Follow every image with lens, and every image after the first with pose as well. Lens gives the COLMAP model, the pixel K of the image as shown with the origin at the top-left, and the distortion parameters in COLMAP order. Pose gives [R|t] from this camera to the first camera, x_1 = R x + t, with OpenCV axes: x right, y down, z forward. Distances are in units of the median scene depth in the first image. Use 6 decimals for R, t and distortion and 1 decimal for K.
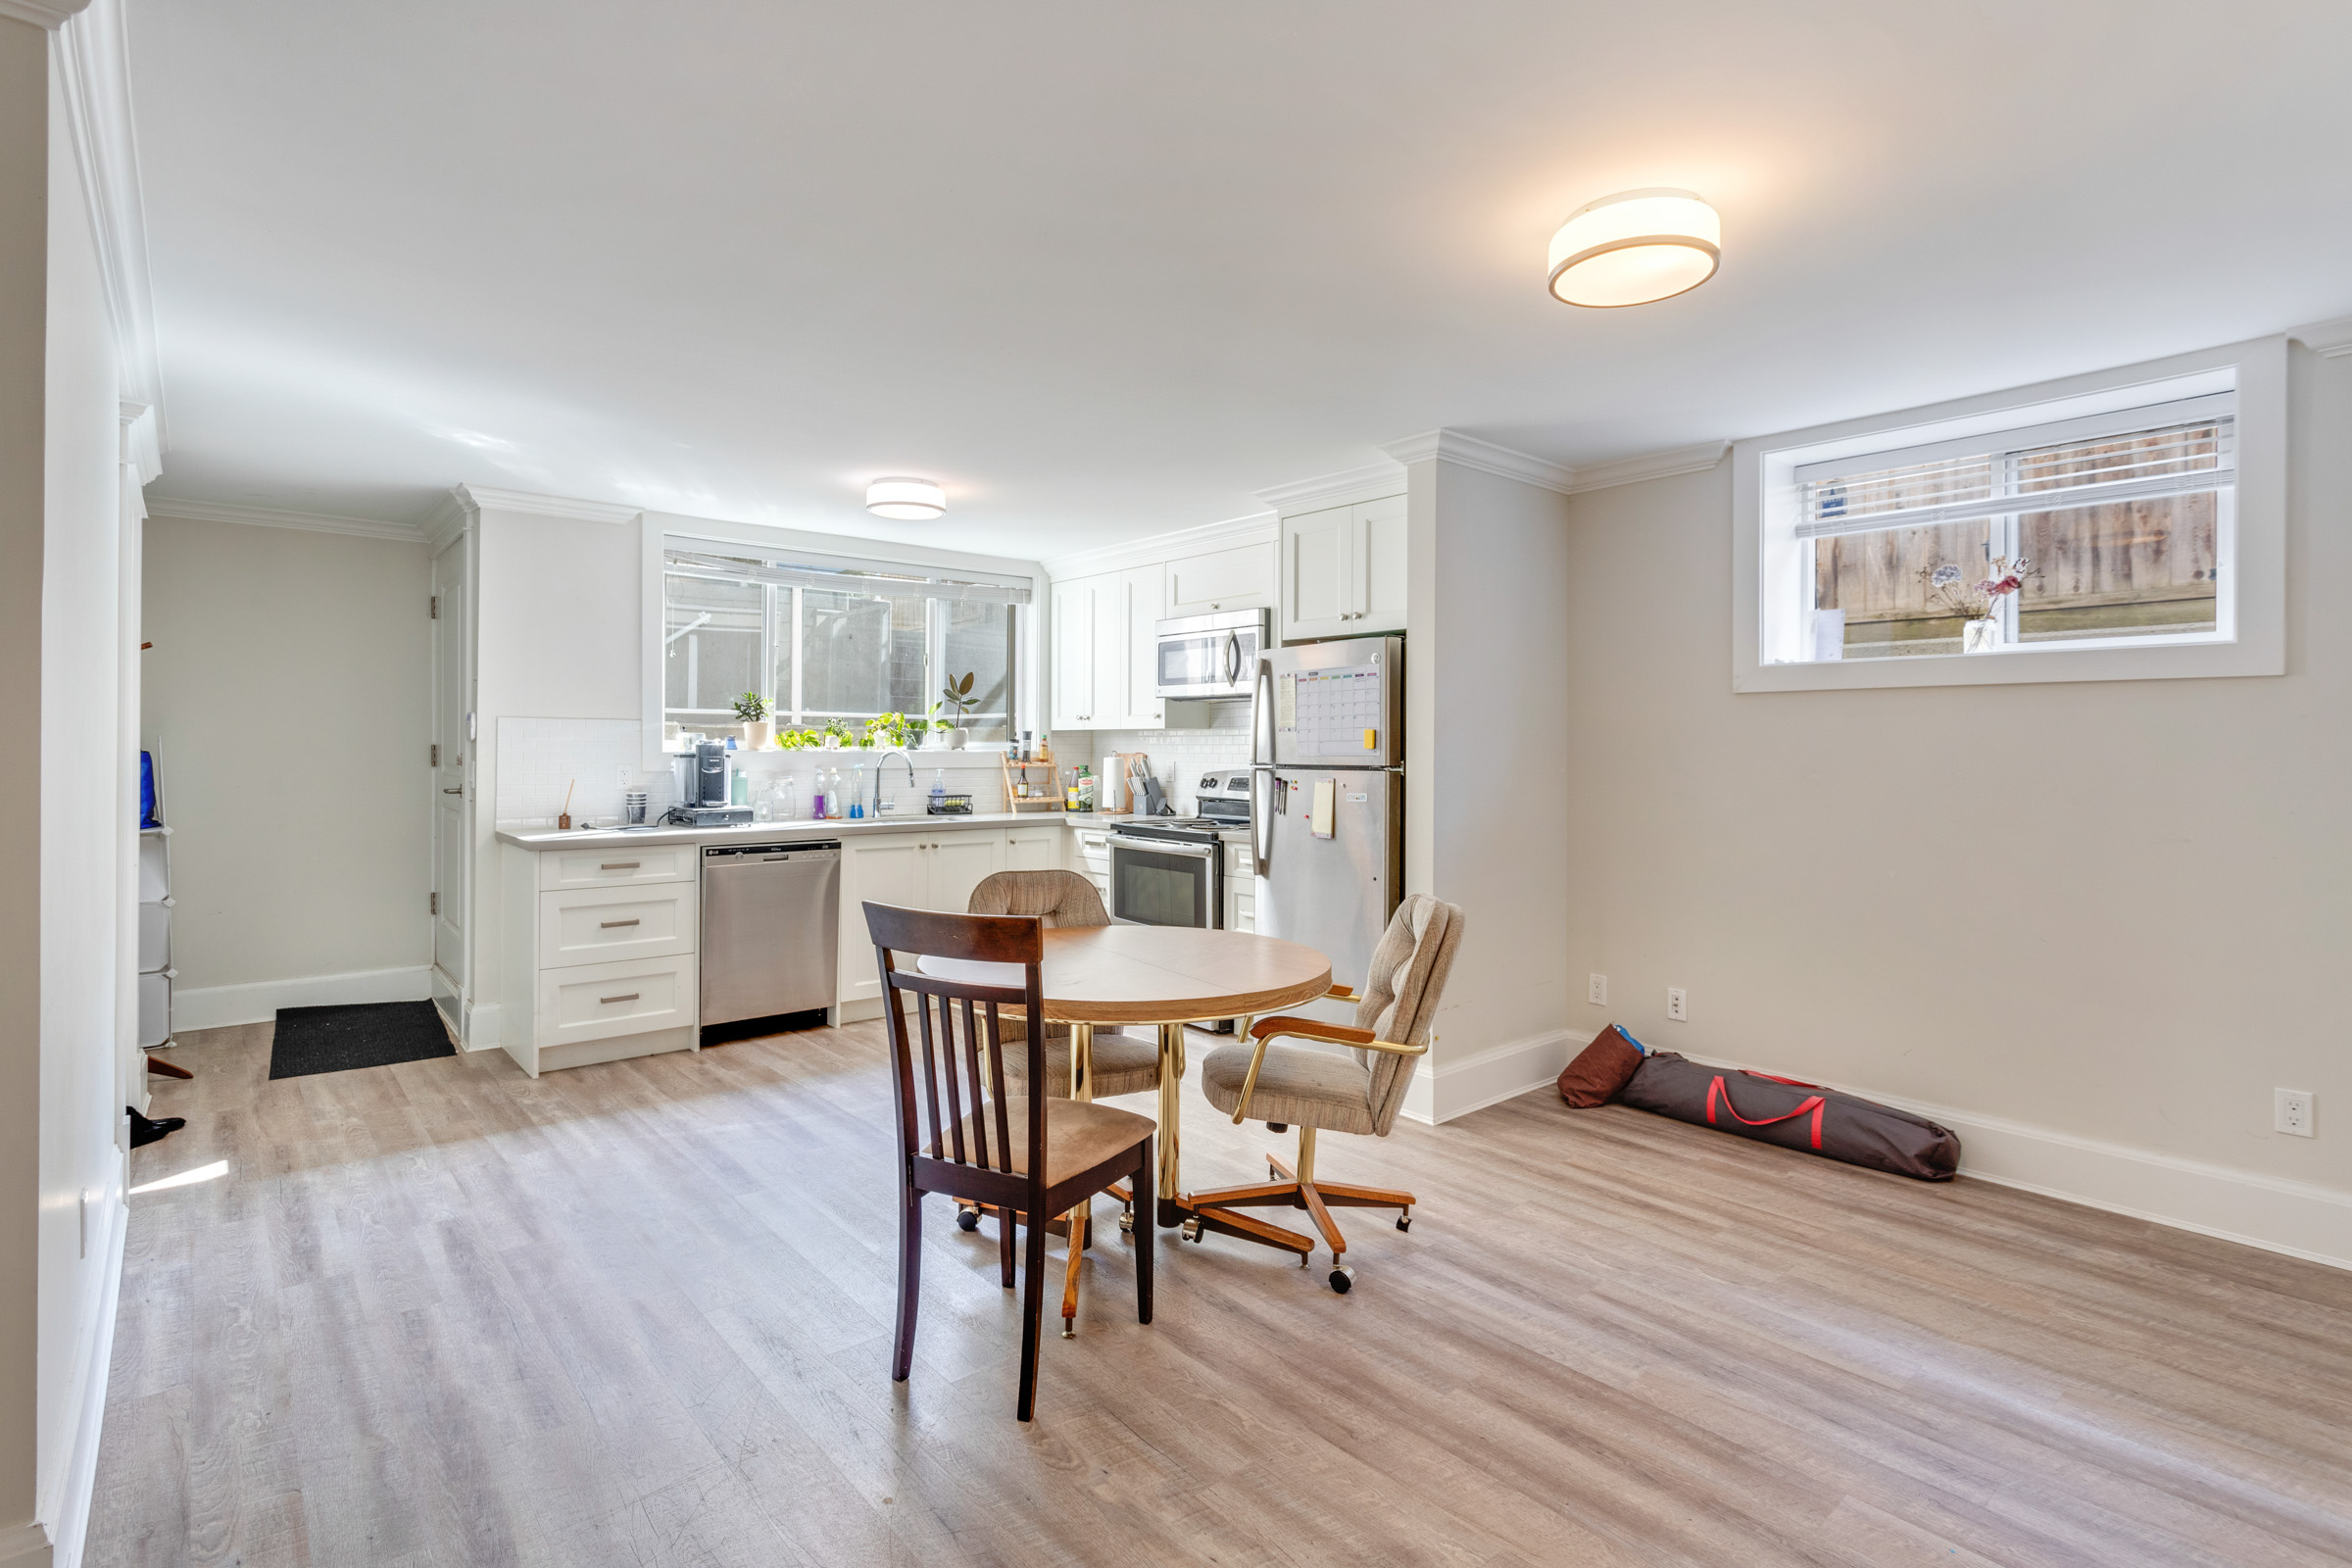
lens RADIAL K [[1125.9, 0, 1168.8], [0, 1125.9, 746.5], [0, 0, 1]] dist [0.001068, 0.000458]
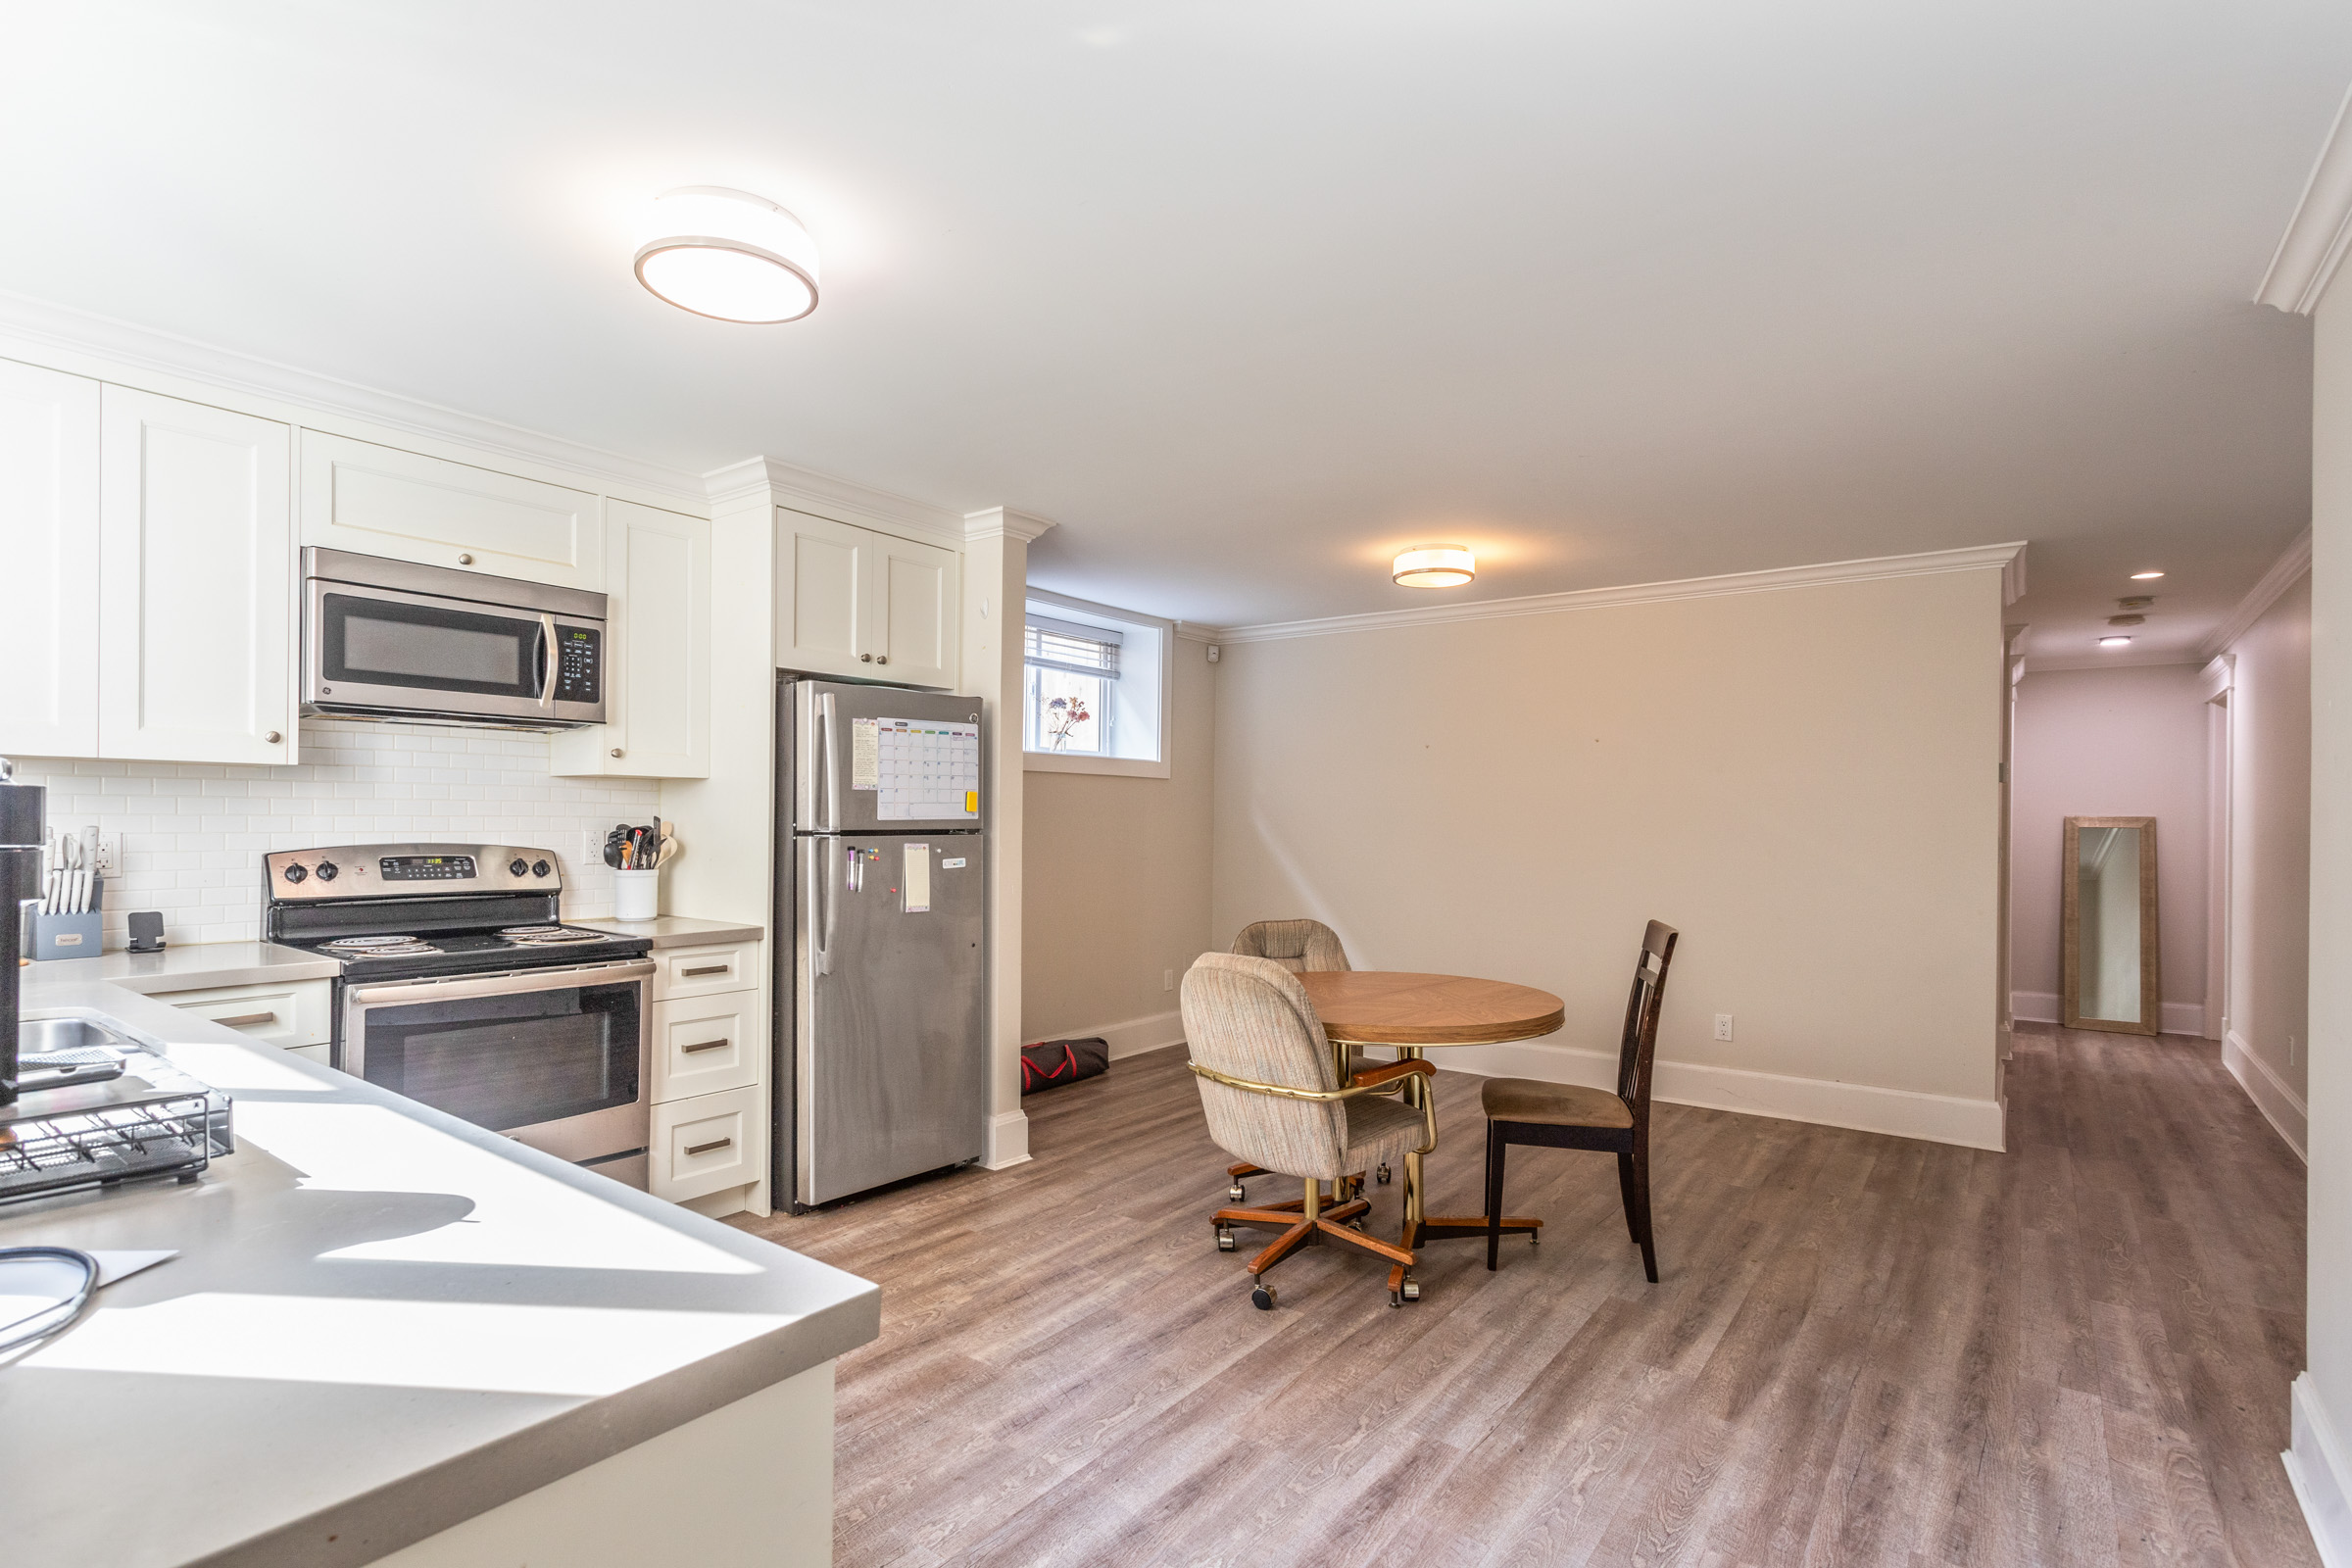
lens RADIAL K [[1124.8, 0, 1170.6], [0, 1124.8, 827.1], [0, 0, 1]] dist [0.000776, -0.000193]
pose [[-0.205952, -0.015561, 0.978438, -0.823143], [-0.011755, 0.999841, 0.013427, 0.000047], [-0.978492, -0.008736, -0.206102, 1.063614]]
